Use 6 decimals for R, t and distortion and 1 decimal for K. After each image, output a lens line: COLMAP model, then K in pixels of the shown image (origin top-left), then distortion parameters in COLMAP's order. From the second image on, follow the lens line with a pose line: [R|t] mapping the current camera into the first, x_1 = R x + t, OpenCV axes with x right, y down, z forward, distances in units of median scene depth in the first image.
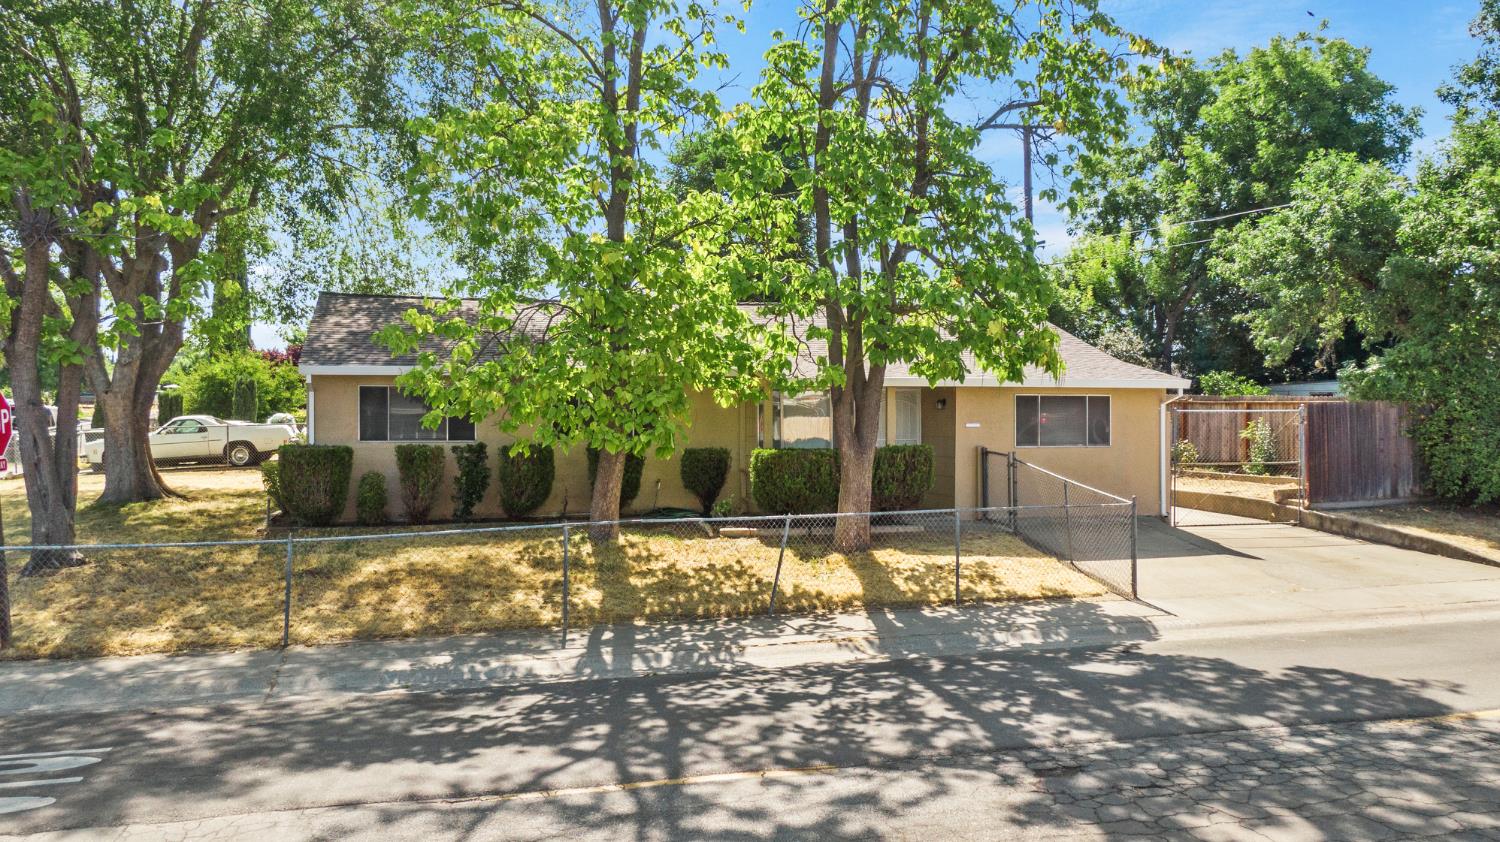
lens RADIAL K [[1273.3, 0, 749.9], [0, 1273.3, 420.9], [0, 0, 1]] dist [-0.003270, -0.000973]
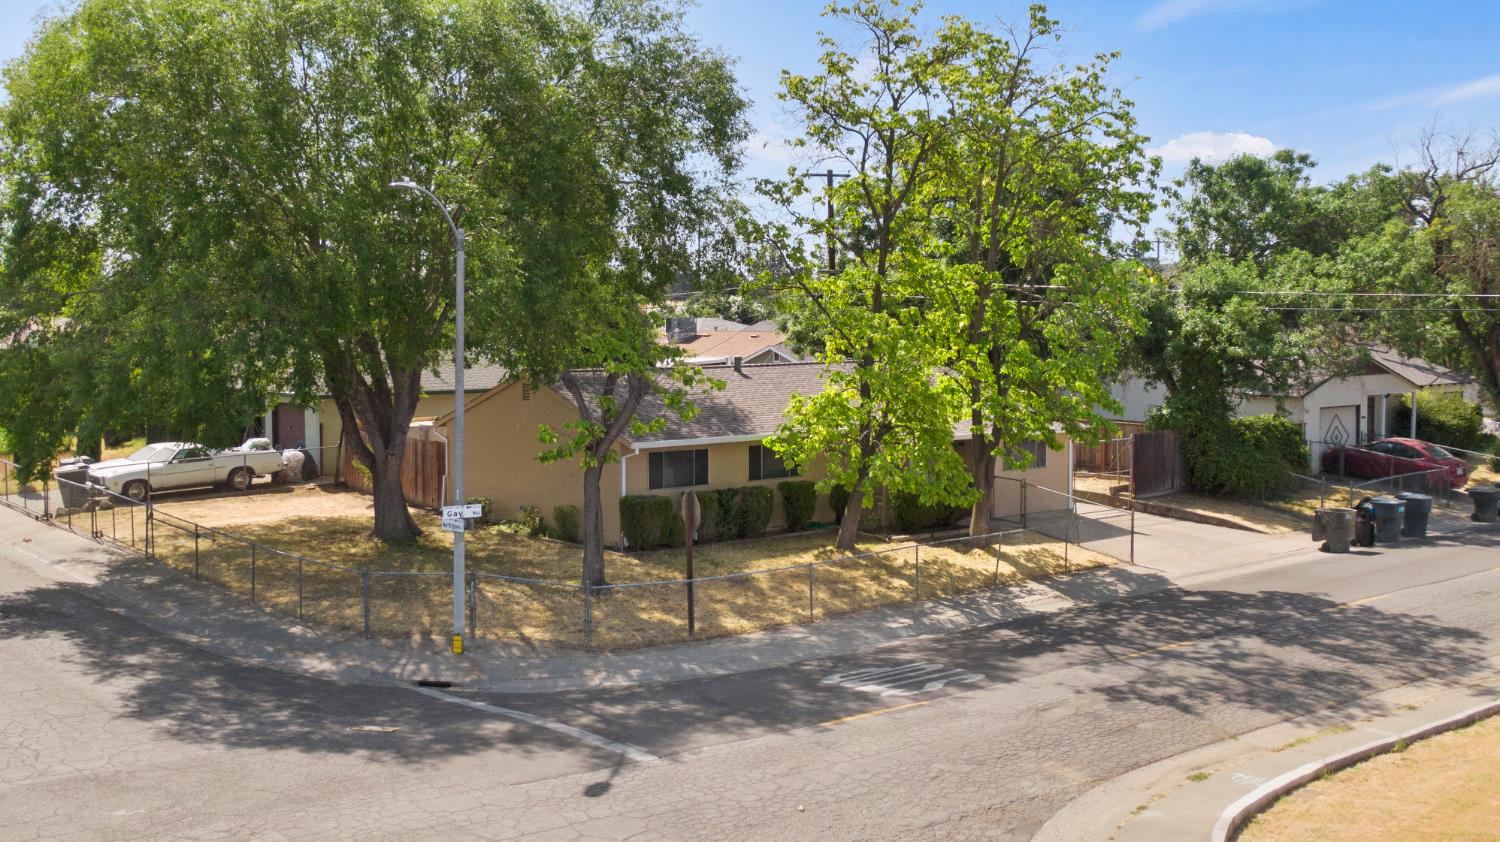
lens RADIAL K [[1686.0, 0, 750.0], [0, 1686.0, 420.6], [0, 0, 1]] dist [0.009633, 0.000000]
pose [[0.890878, -0.028988, 0.453316, -0.995084], [-0.000652, 0.997879, 0.065093, -0.174467], [-0.454241, -0.058286, 0.888970, -0.700223]]
